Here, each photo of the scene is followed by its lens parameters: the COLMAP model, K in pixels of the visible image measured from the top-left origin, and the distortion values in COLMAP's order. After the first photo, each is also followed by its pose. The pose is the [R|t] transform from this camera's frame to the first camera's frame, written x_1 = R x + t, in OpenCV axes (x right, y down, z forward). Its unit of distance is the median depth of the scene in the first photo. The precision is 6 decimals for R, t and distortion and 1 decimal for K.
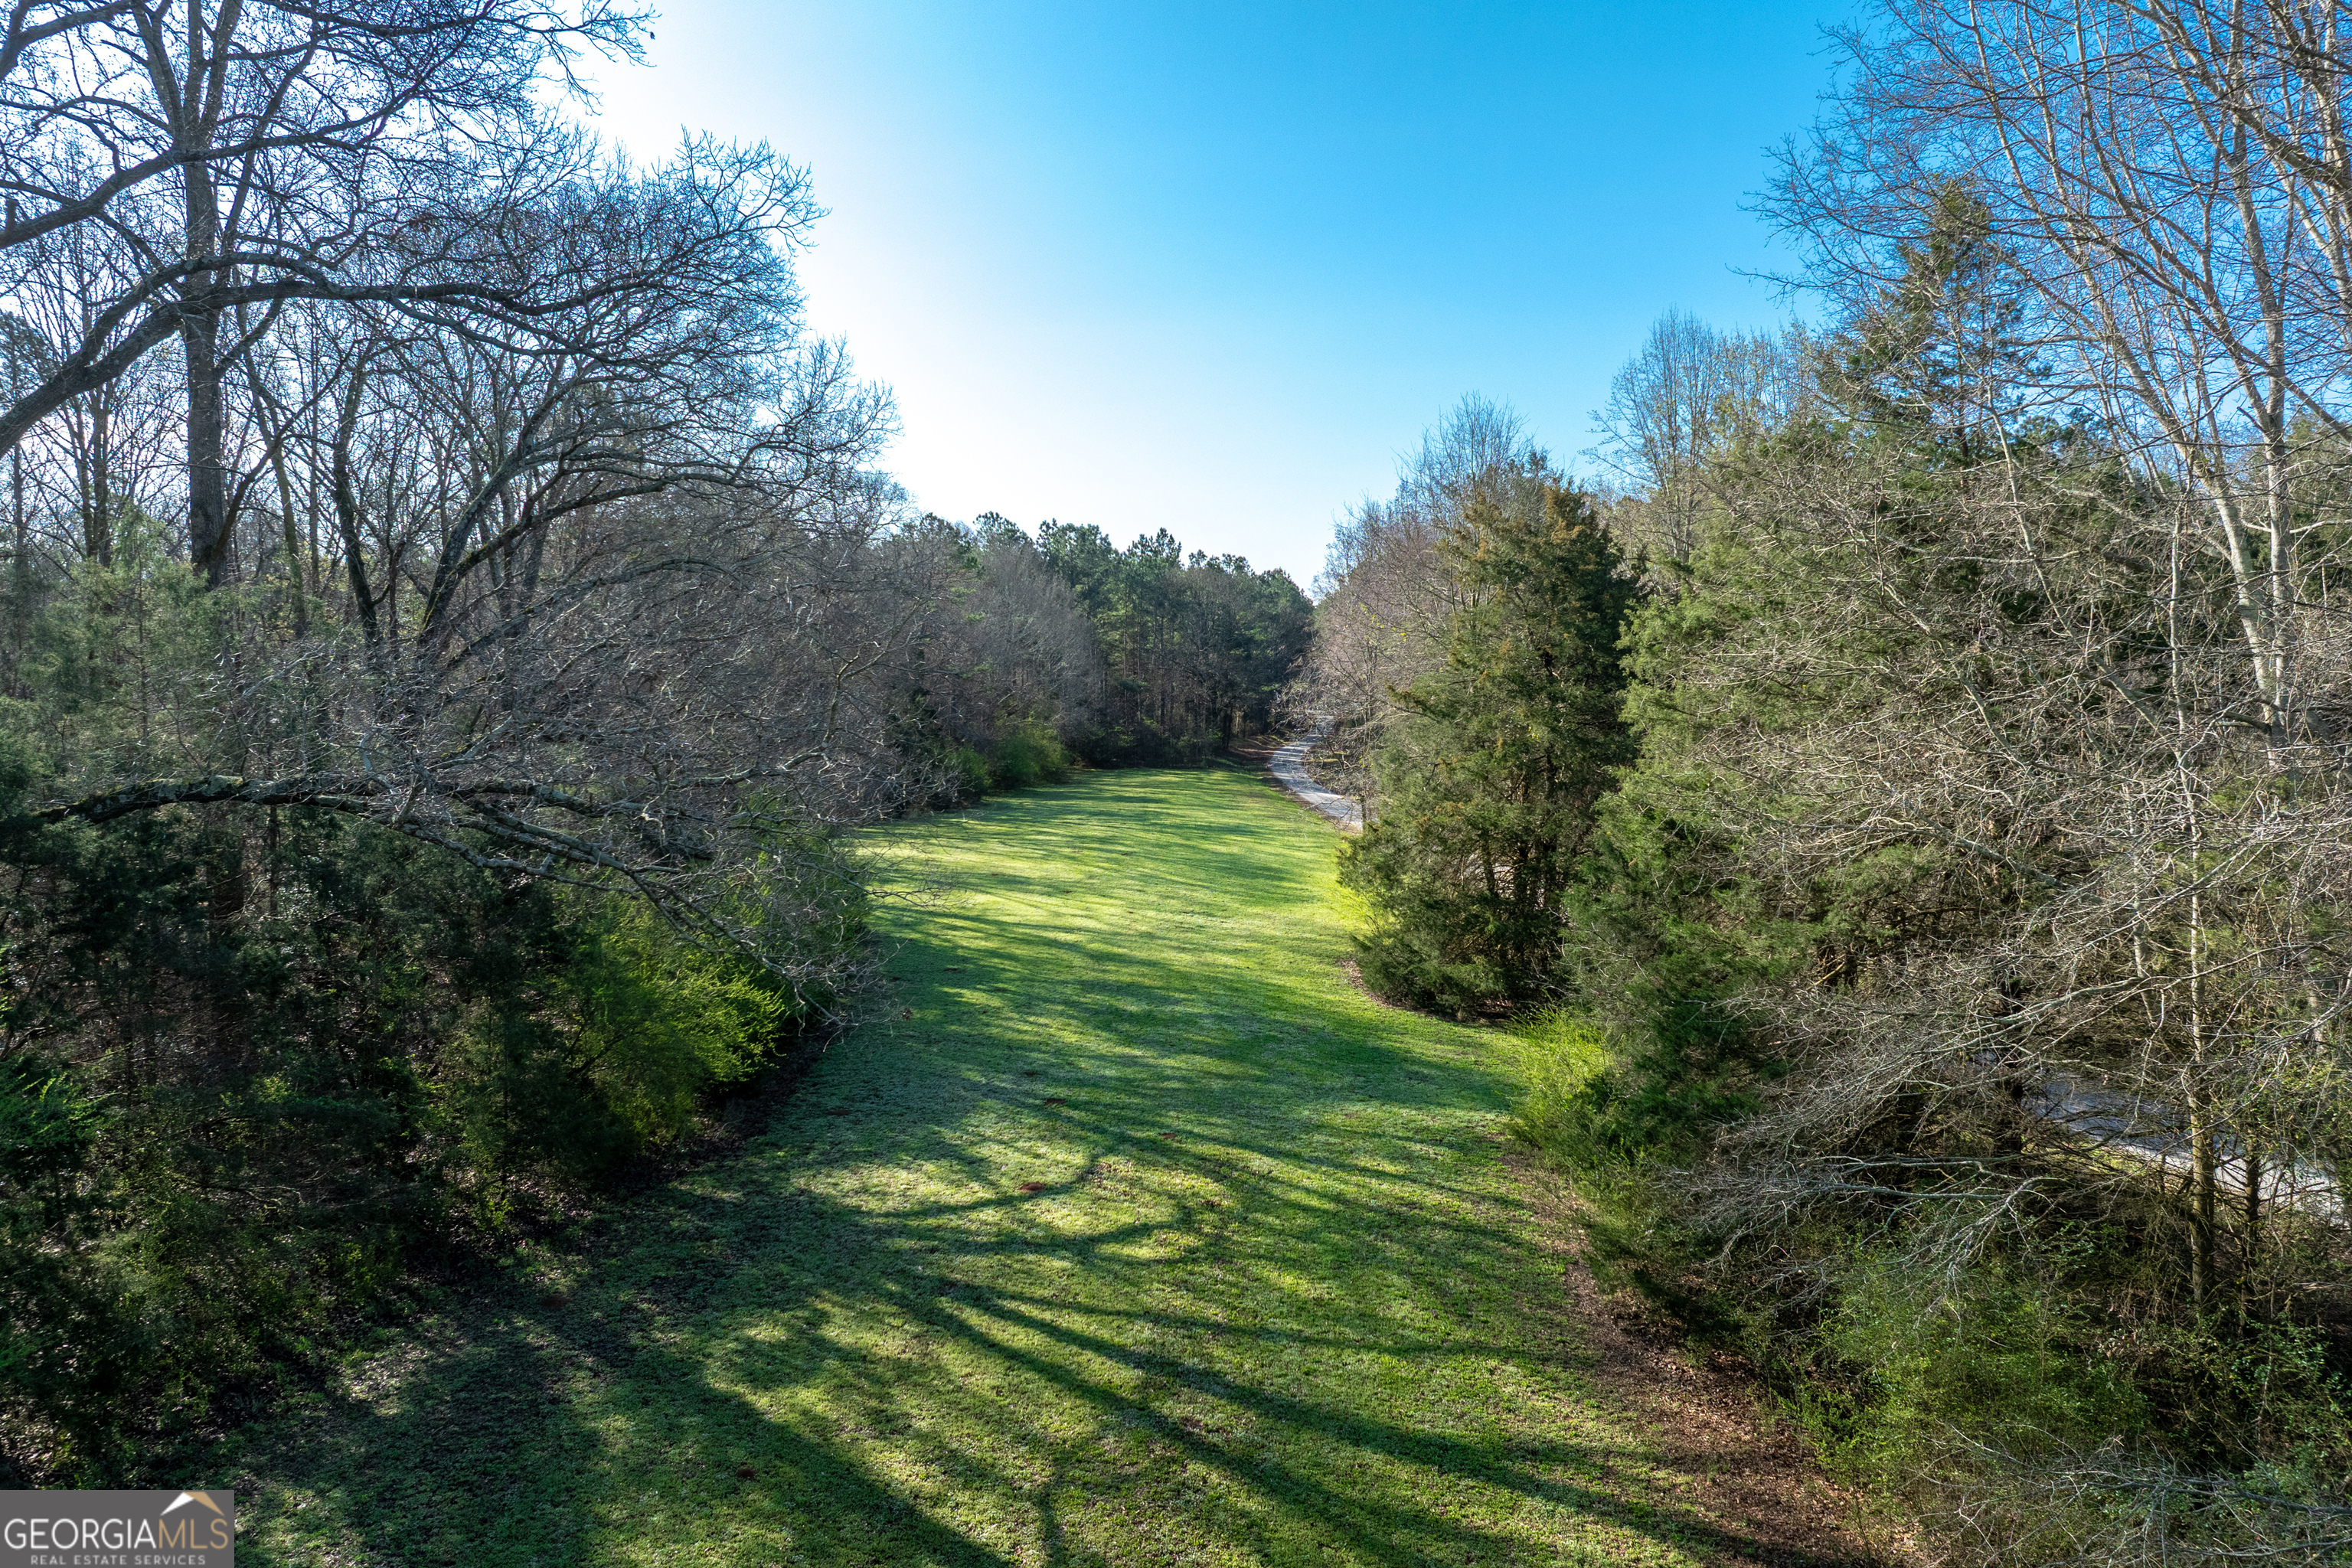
lens RADIAL K [[1647.0, 0, 1176.4], [0, 1647.0, 784.3], [0, 0, 1]] dist [-0.025436, -0.000936]
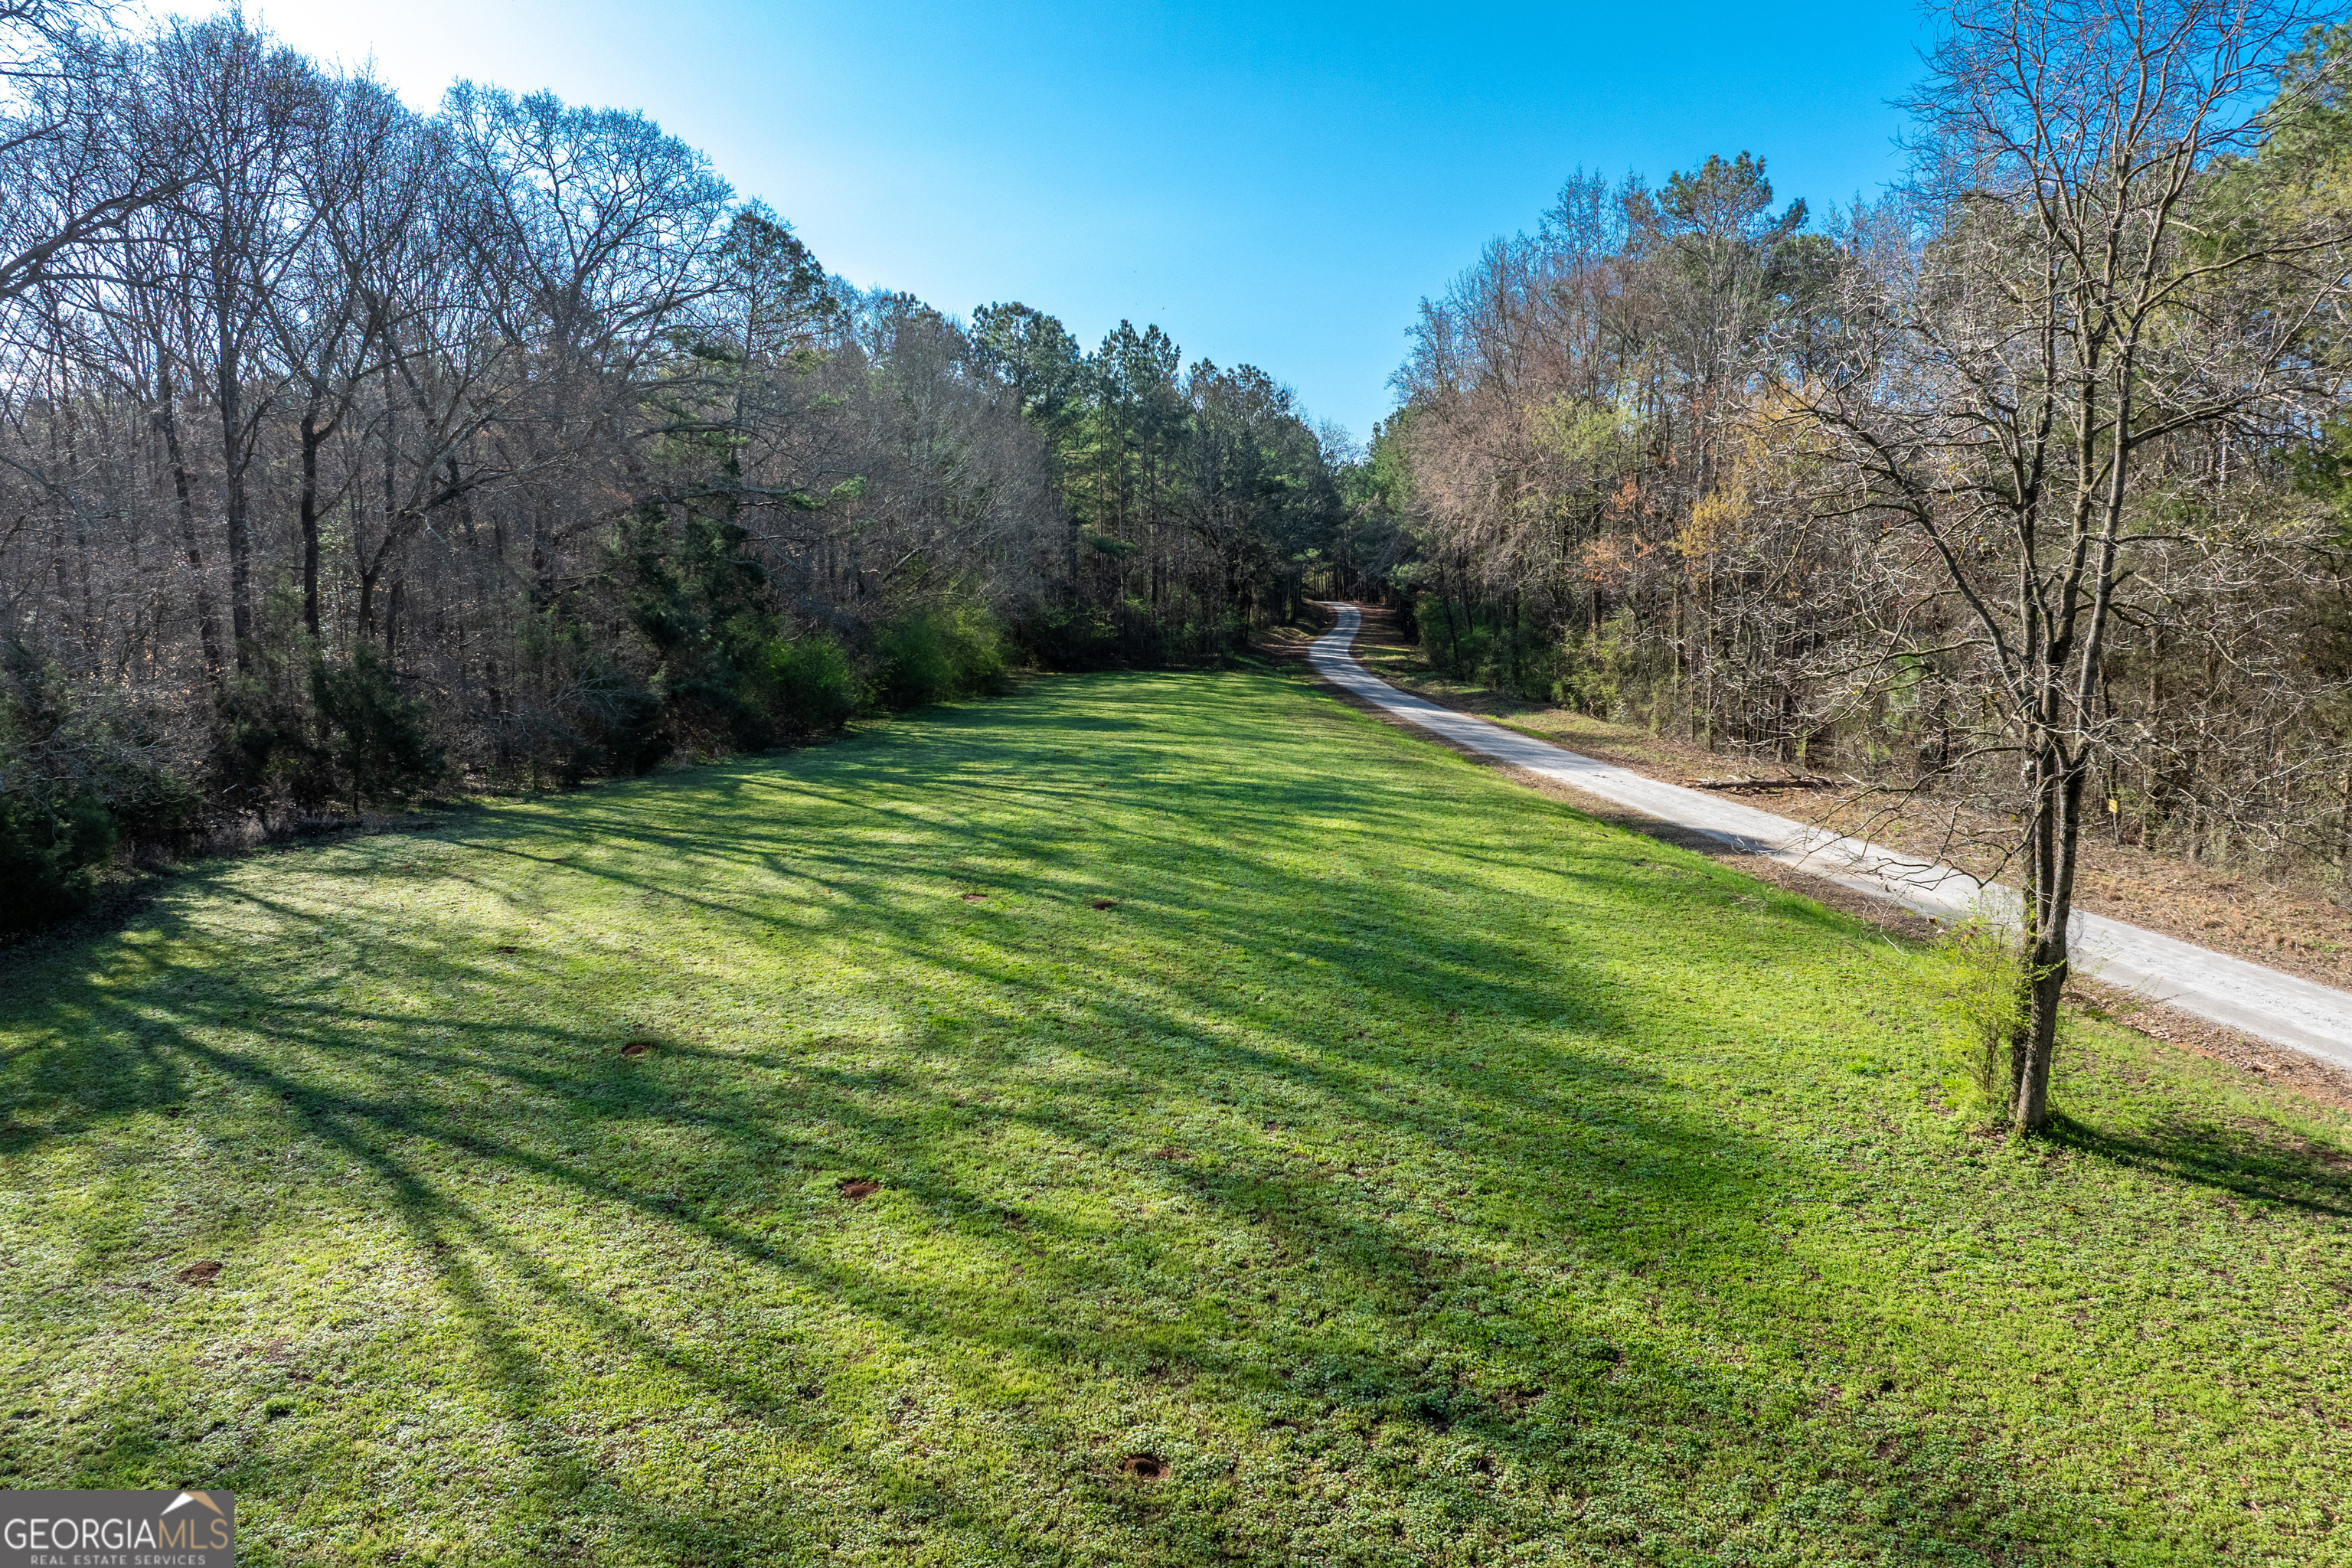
lens RADIAL K [[1647.0, 0, 1176.6], [0, 1647.0, 786.3], [0, 0, 1]] dist [-0.025436, -0.000936]
pose [[0.999960, -0.001925, 0.008700, -0.005360], [0.001401, 0.998202, 0.059924, -0.002597], [-0.008799, -0.059909, 0.998165, 0.308796]]
